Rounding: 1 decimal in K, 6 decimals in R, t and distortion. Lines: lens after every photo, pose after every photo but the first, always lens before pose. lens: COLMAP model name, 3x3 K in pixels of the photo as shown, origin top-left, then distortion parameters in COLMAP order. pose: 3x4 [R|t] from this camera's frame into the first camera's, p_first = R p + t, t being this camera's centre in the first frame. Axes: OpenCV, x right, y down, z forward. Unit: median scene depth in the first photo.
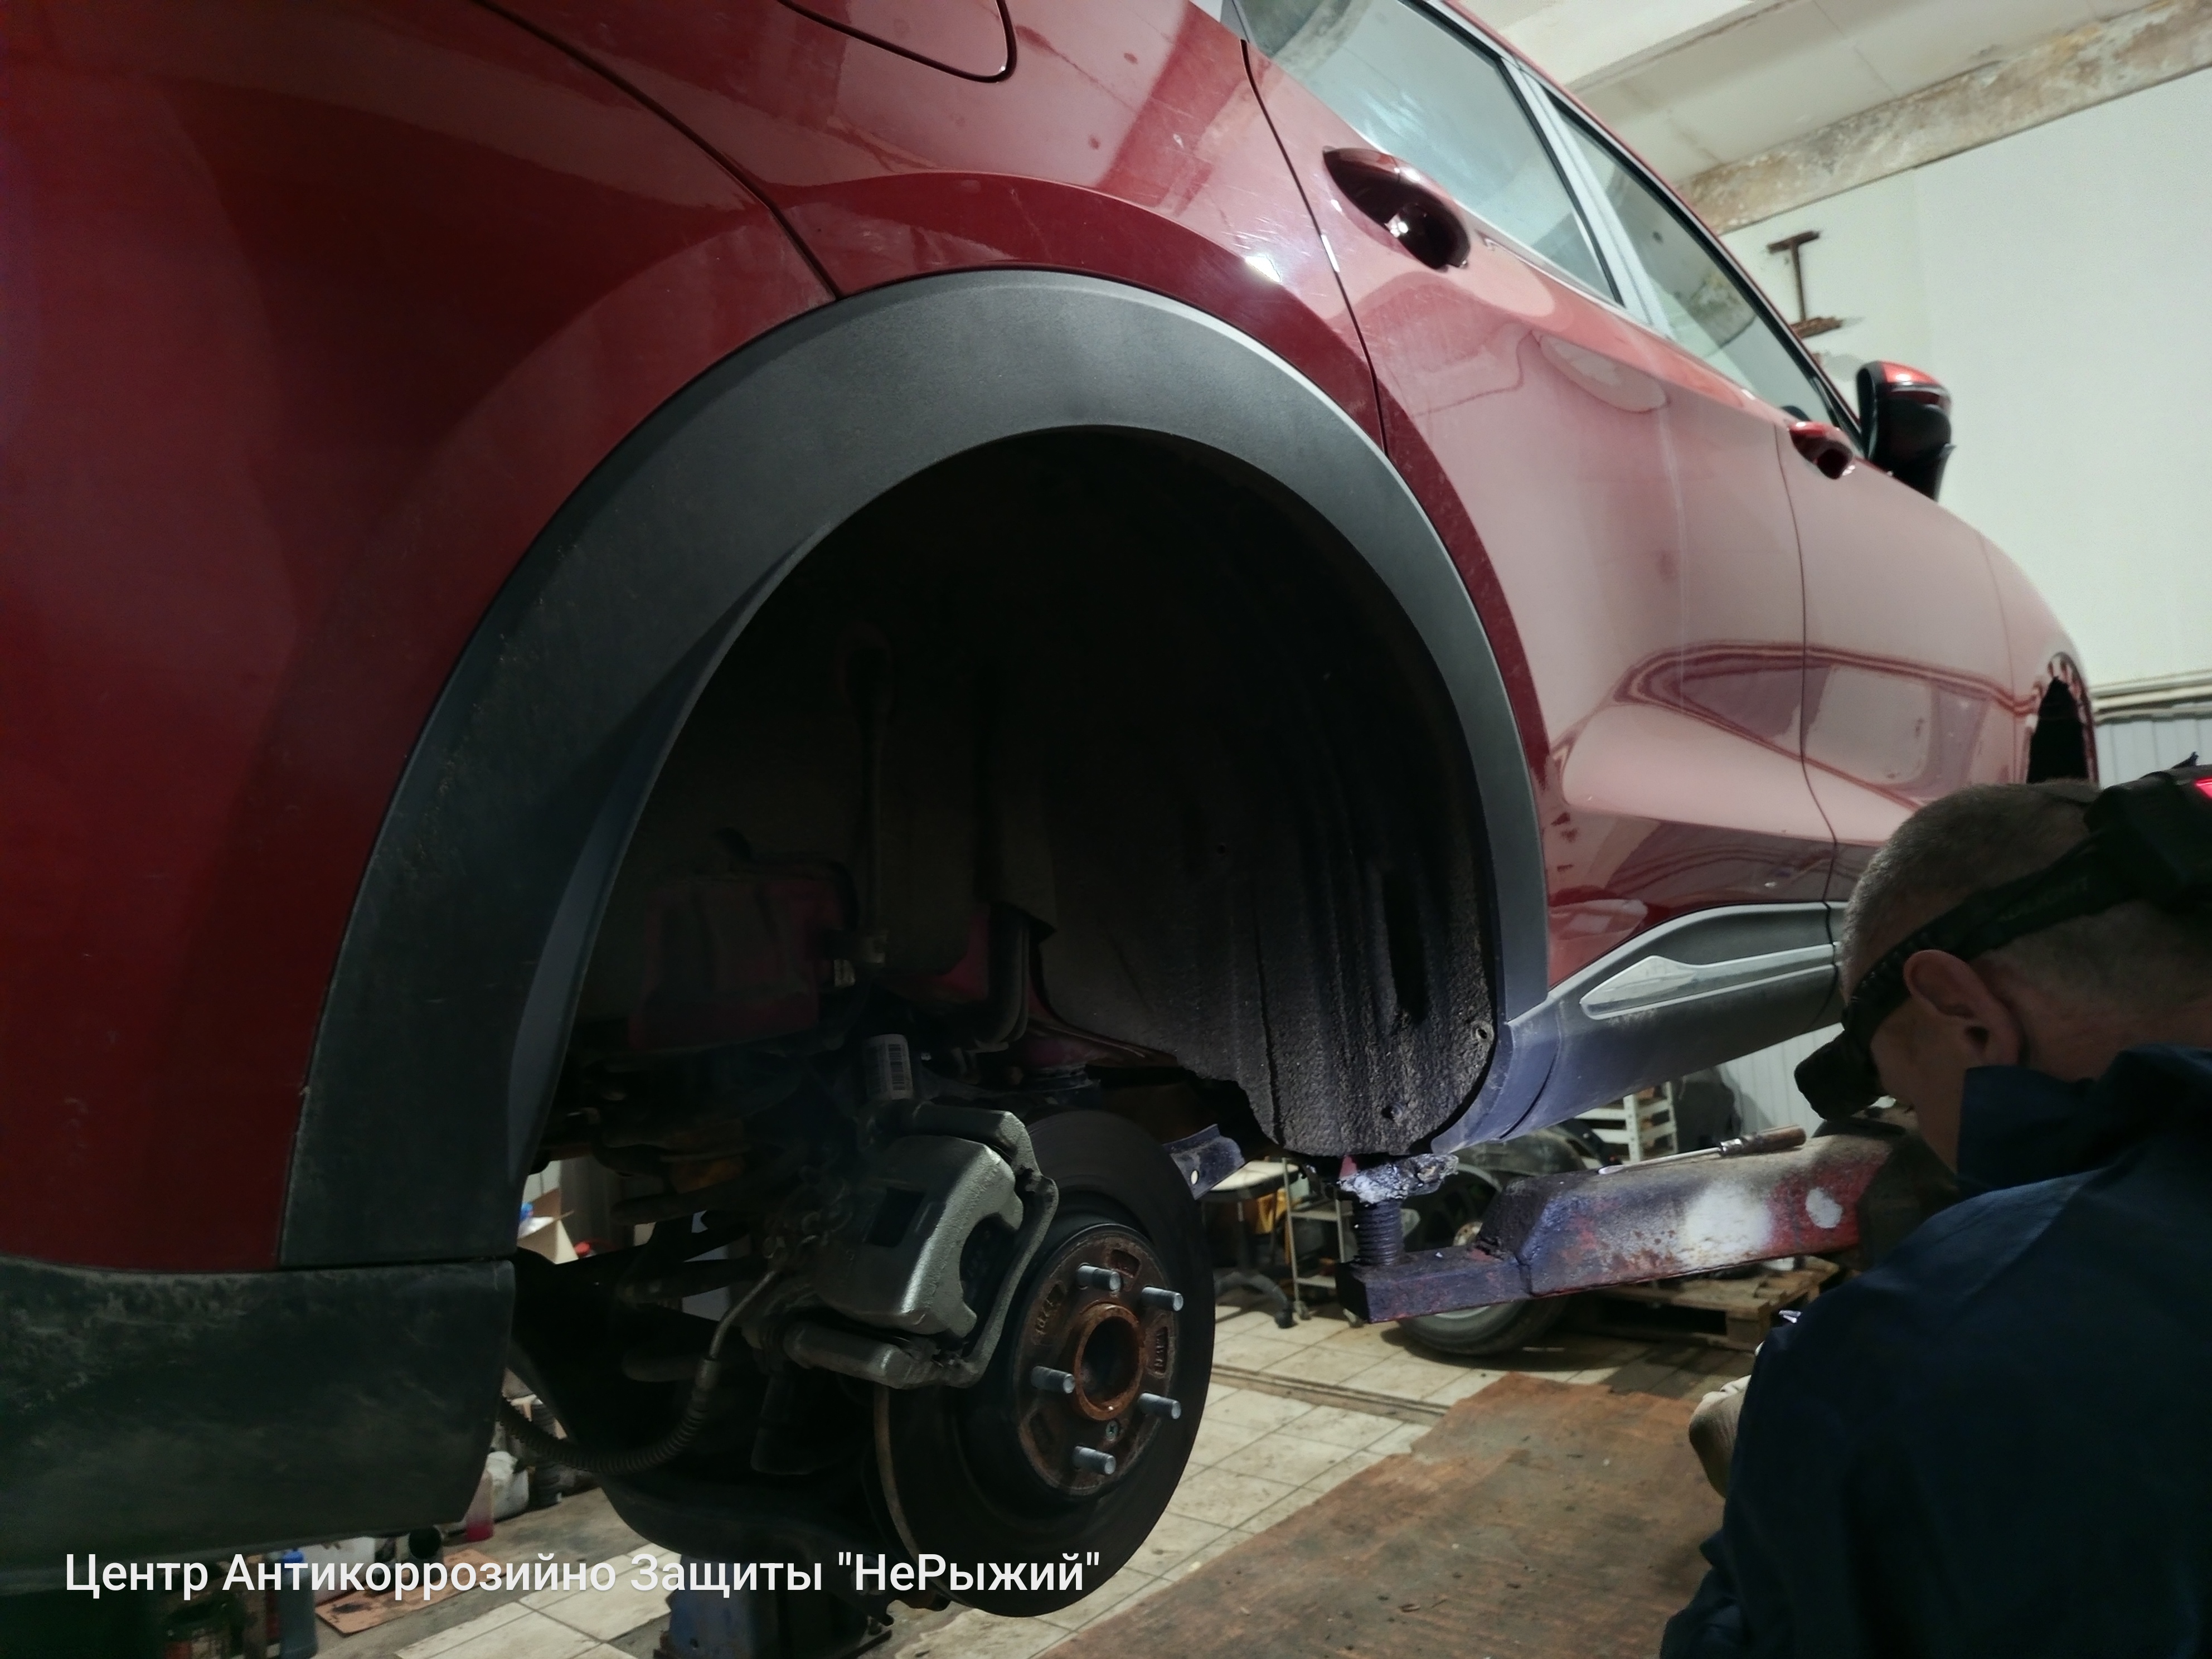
lens RADIAL K [[1538.8, 0, 1106.0], [0, 1538.8, 829.5], [0, 0, 1]] dist [0.015293, -0.016998]
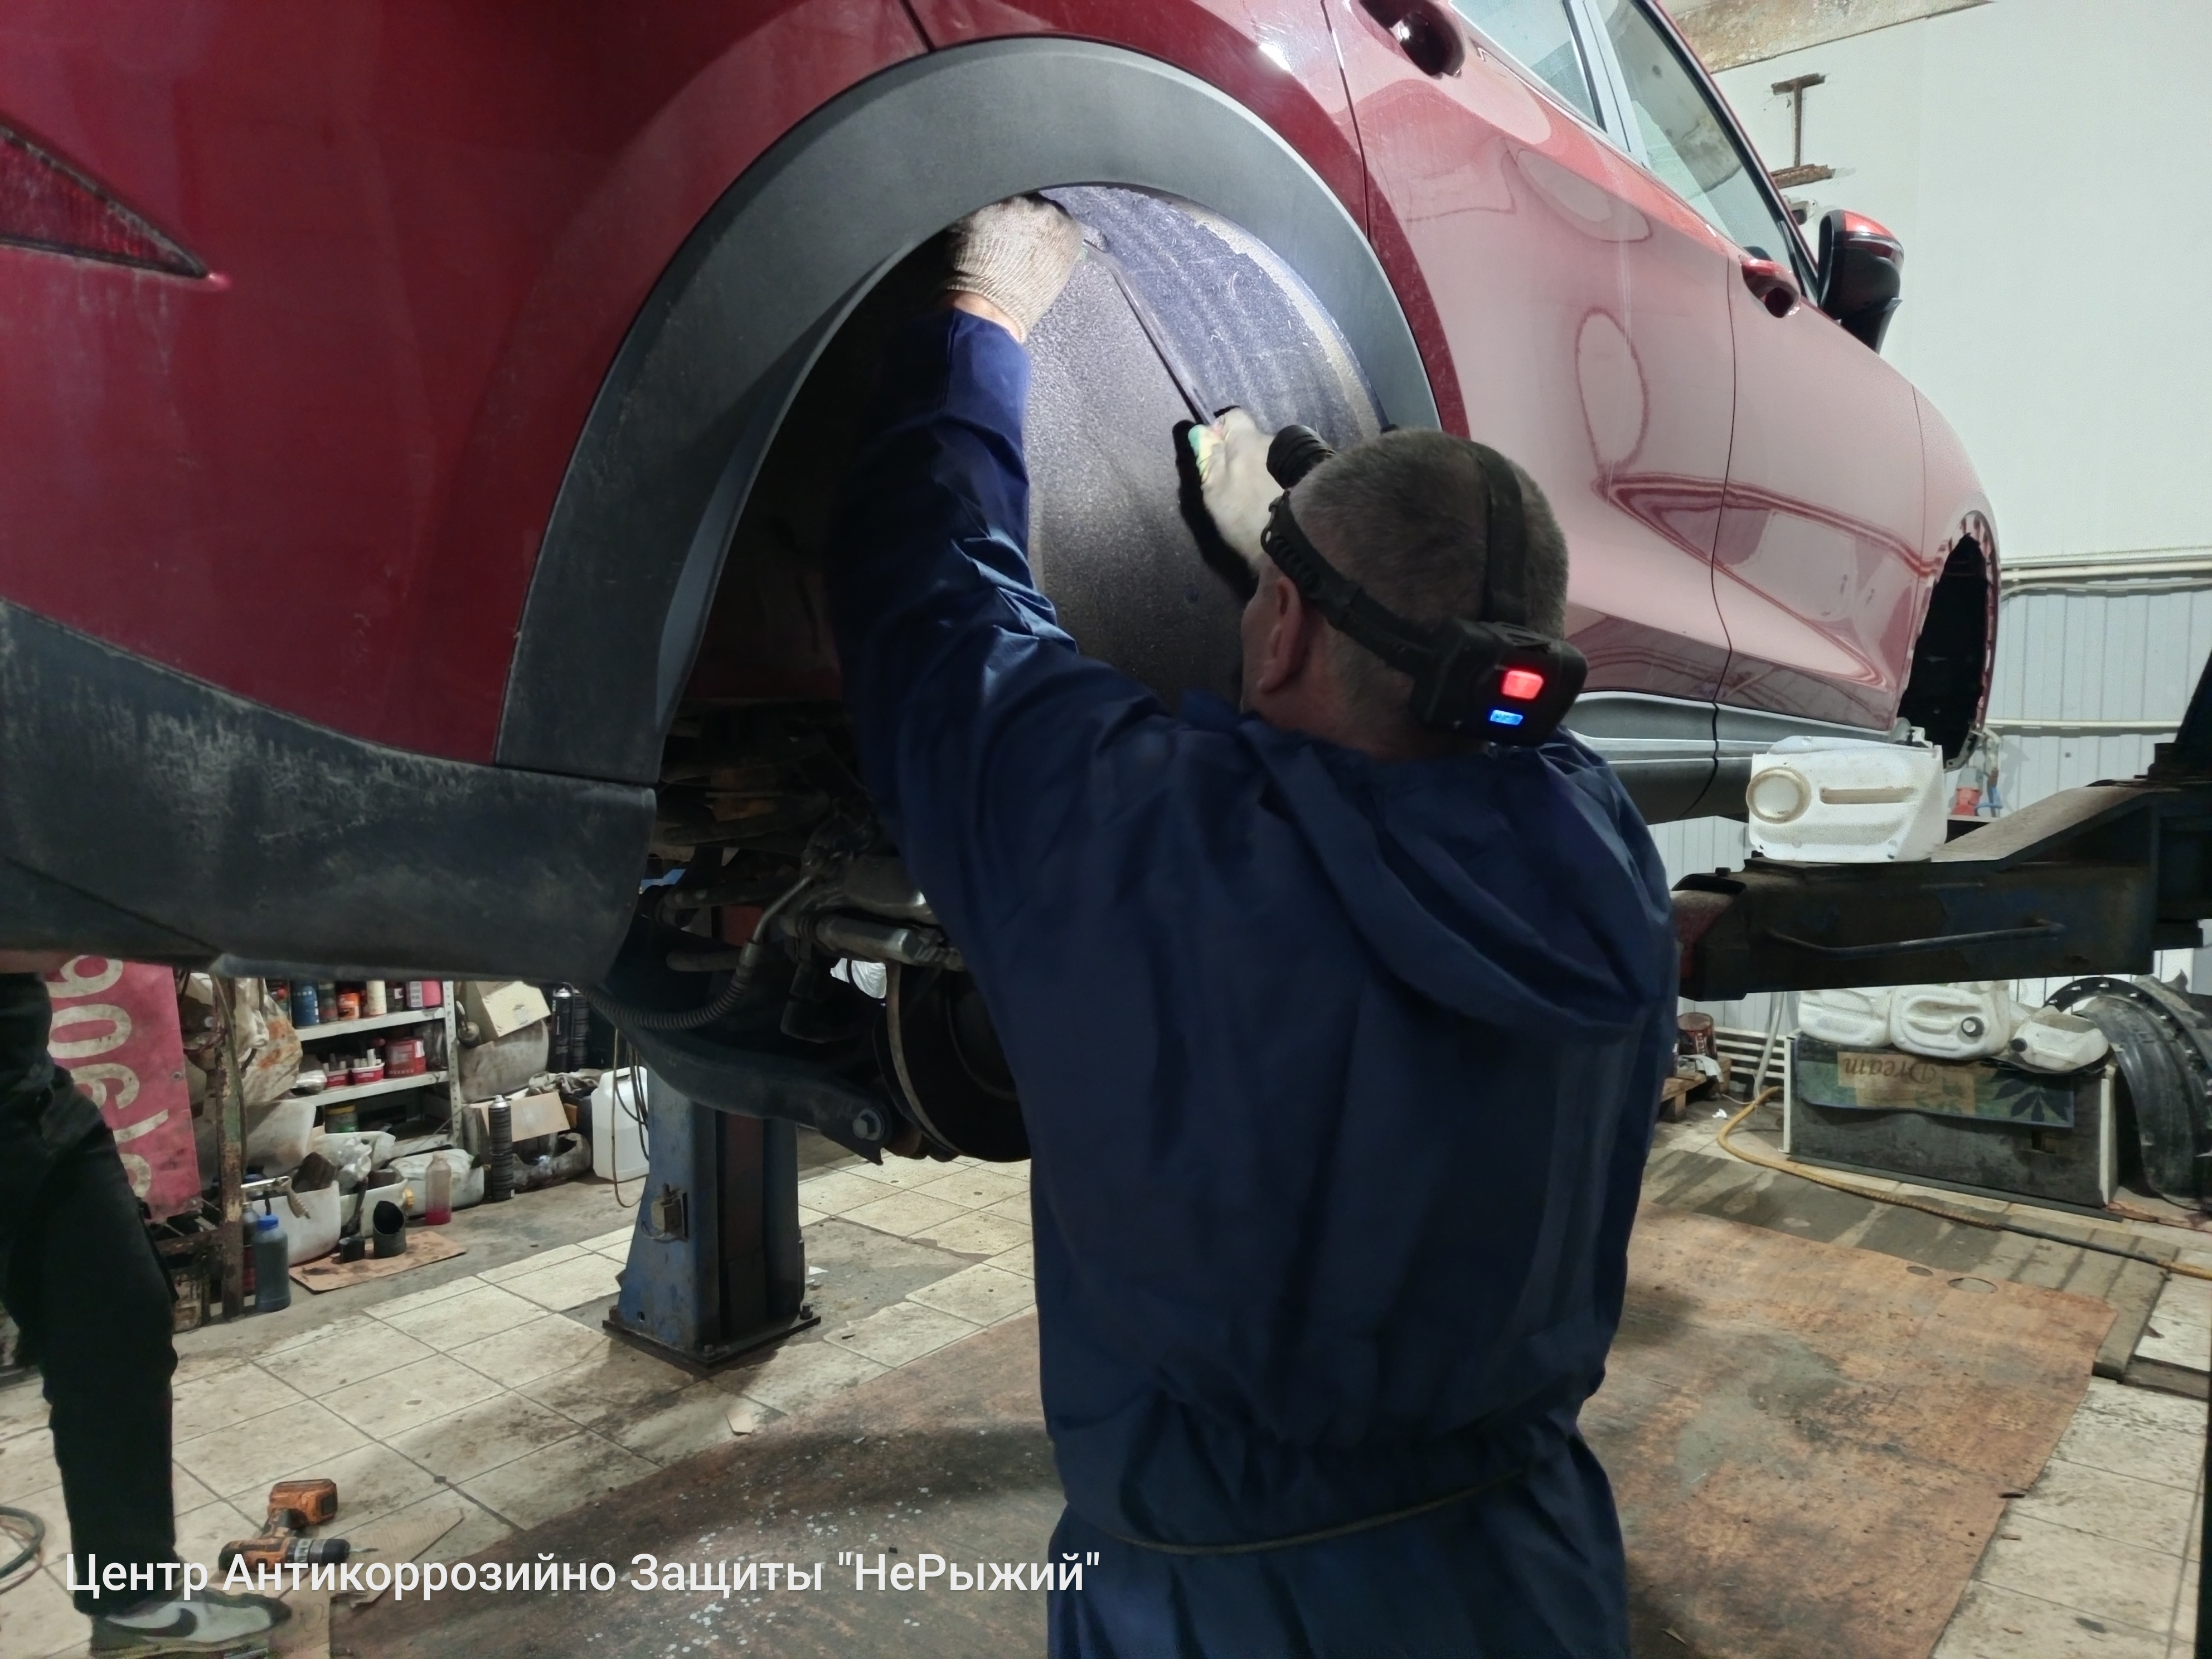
lens RADIAL K [[1535.4, 0, 1106.0], [0, 1535.4, 829.5], [0, 0, 1]] dist [0.019059, -0.008282]
pose [[0.996077, 0.077193, 0.043267, -0.019699], [-0.081881, 0.989414, 0.119815, 0.047165], [-0.033560, -0.122888, 0.991853, -0.126690]]
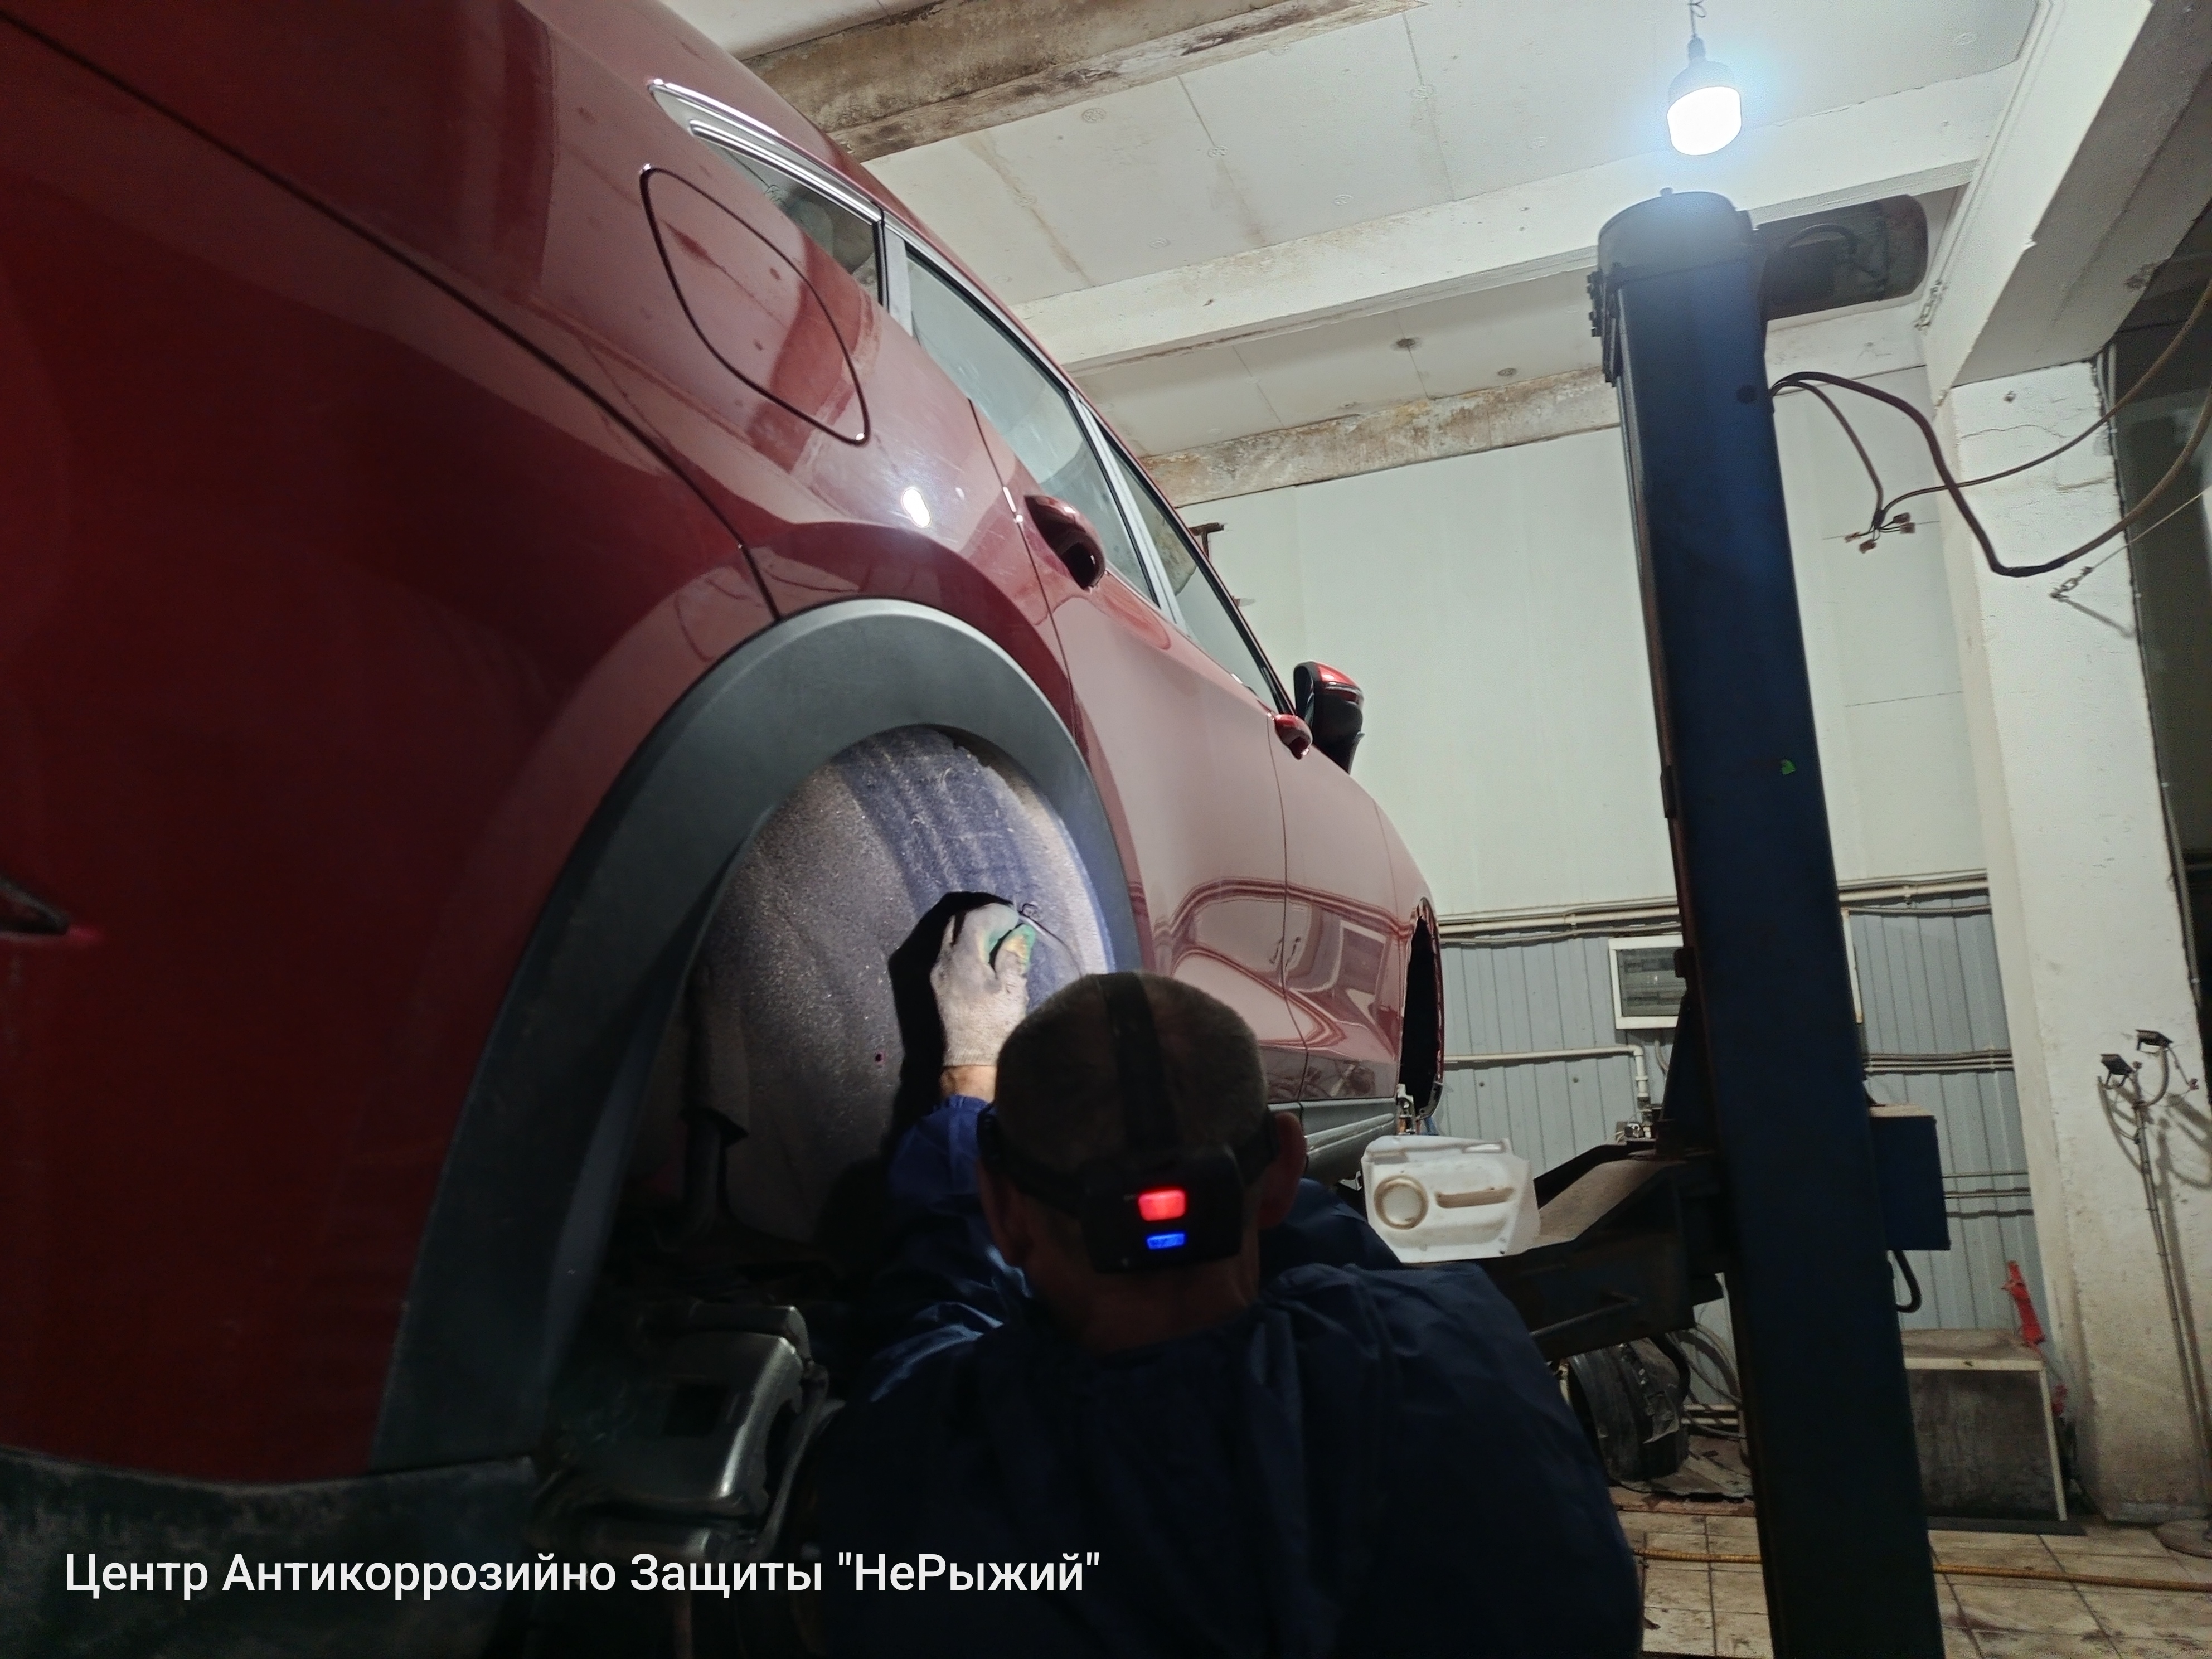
lens RADIAL K [[1523.6, 0, 1113.1], [0, 1523.6, 838.9], [0, 0, 1]] dist [0.043219, -0.029299]
pose [[0.922961, 0.070864, 0.378314, -0.172614], [-0.027302, 0.992483, -0.119299, -0.016371], [-0.383924, 0.099780, 0.917958, -0.088981]]
